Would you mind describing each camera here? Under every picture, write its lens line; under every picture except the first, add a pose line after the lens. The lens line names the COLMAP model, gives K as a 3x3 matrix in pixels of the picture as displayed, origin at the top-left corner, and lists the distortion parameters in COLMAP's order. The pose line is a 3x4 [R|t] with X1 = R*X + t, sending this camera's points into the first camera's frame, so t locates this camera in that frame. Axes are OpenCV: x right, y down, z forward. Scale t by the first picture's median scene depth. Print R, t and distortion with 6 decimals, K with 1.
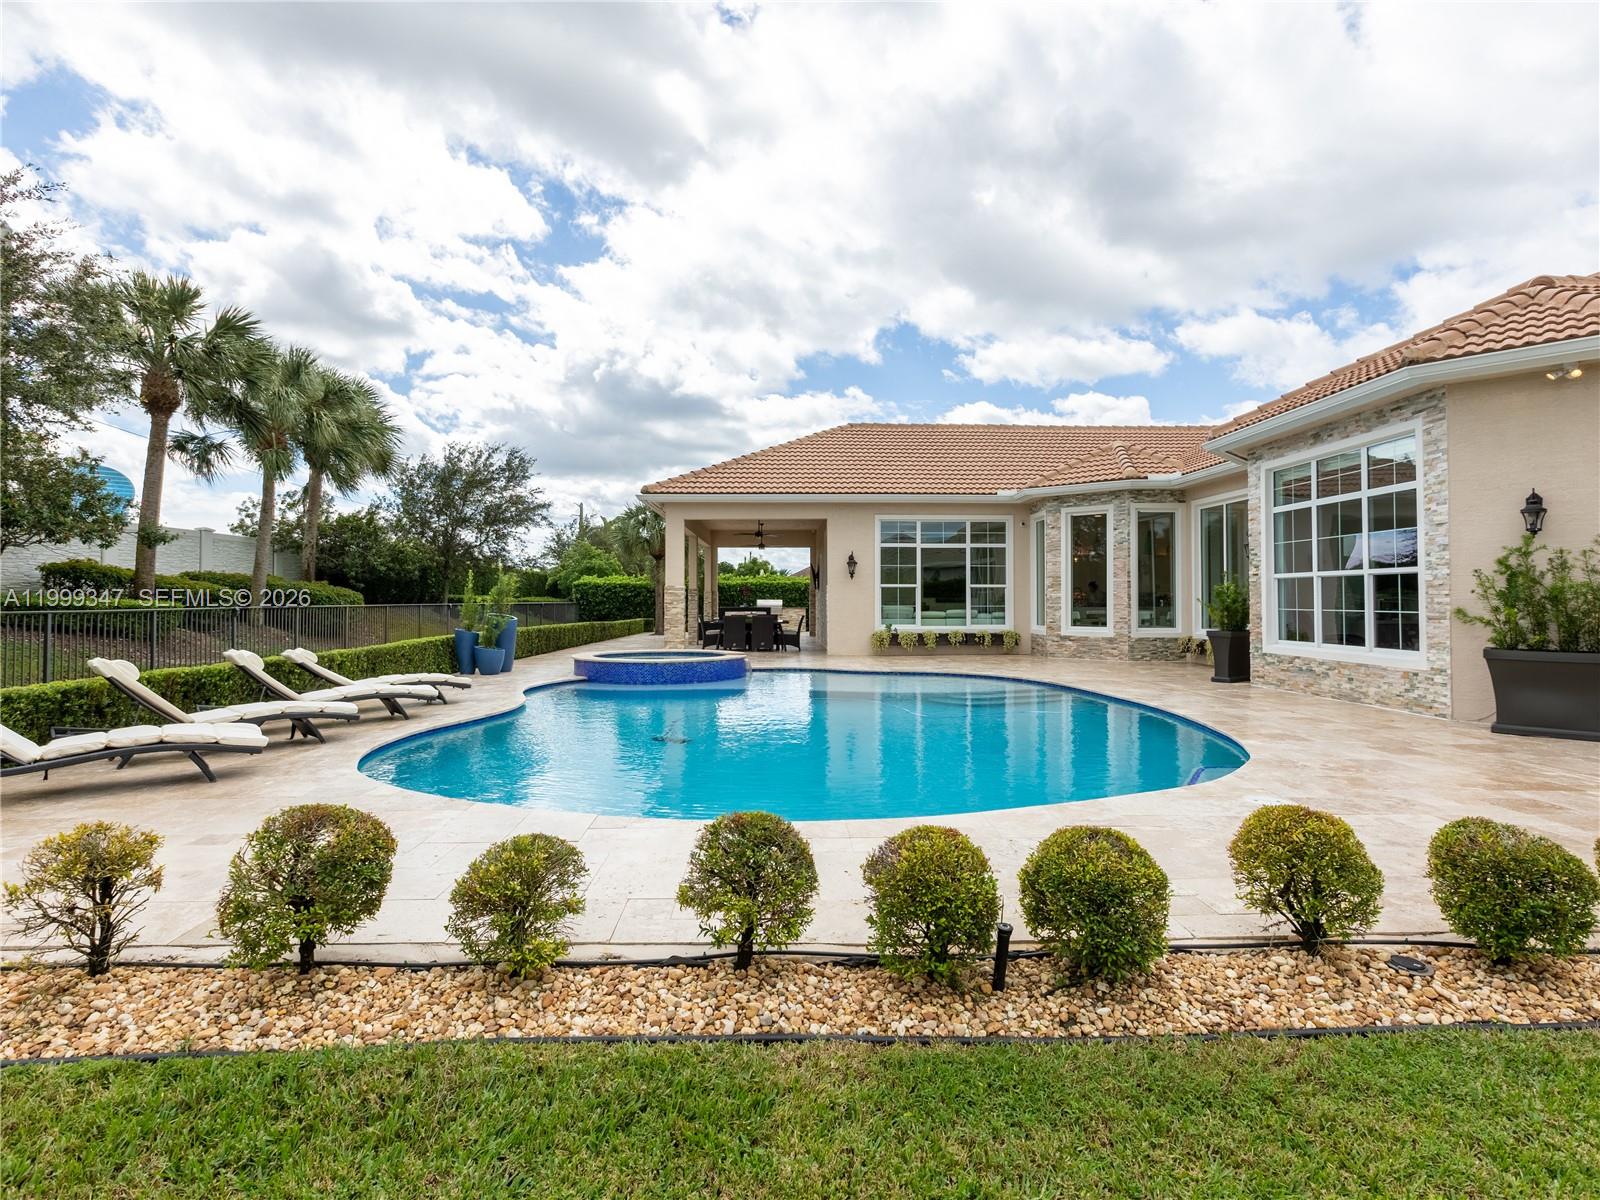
lens RADIAL K [[816.9, 0, 802.0], [0, 816.9, 584.1], [0, 0, 1]] dist [-0.005094, 0.001074]
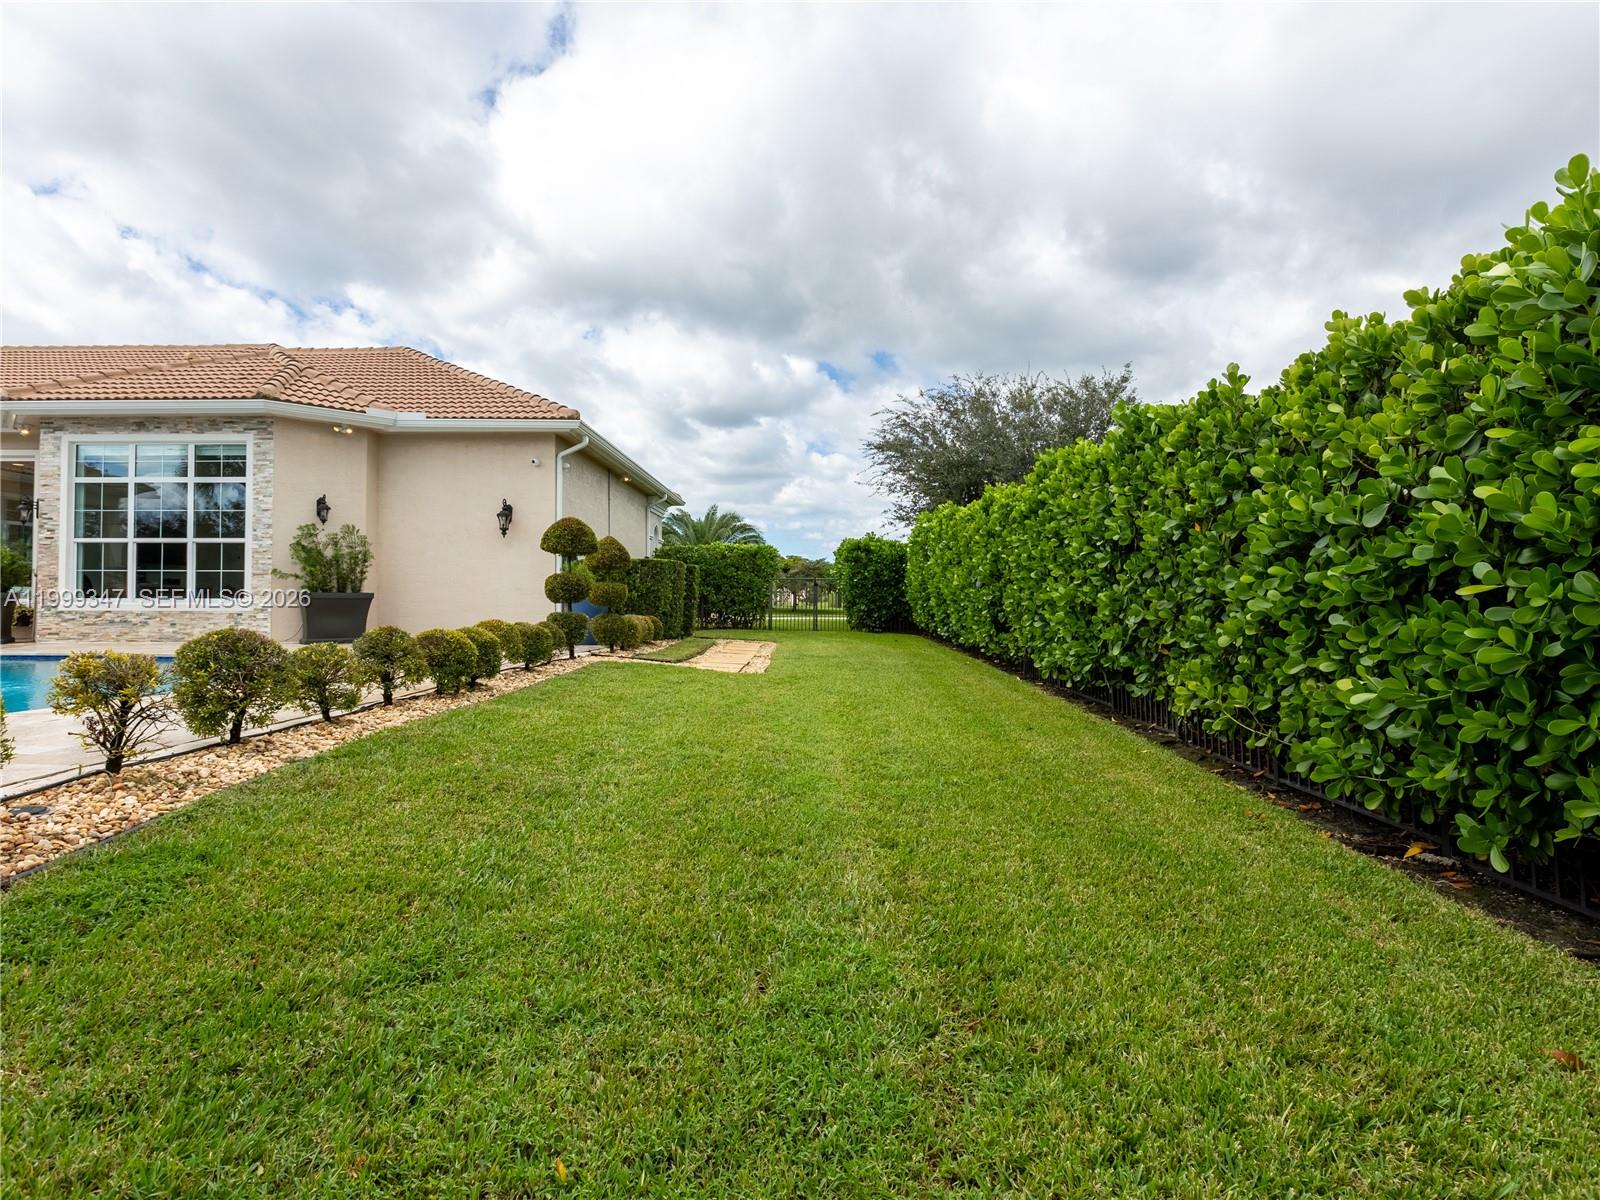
lens RADIAL K [[816.9, 0, 794.6], [0, 816.9, 580.2], [0, 0, 1]] dist [-0.005094, 0.001074]
pose [[0.031237, 0.023849, 0.999227, -0.335092], [-0.019652, 0.999537, -0.023242, 0.035158], [-0.999319, -0.018911, 0.031692, 0.000075]]
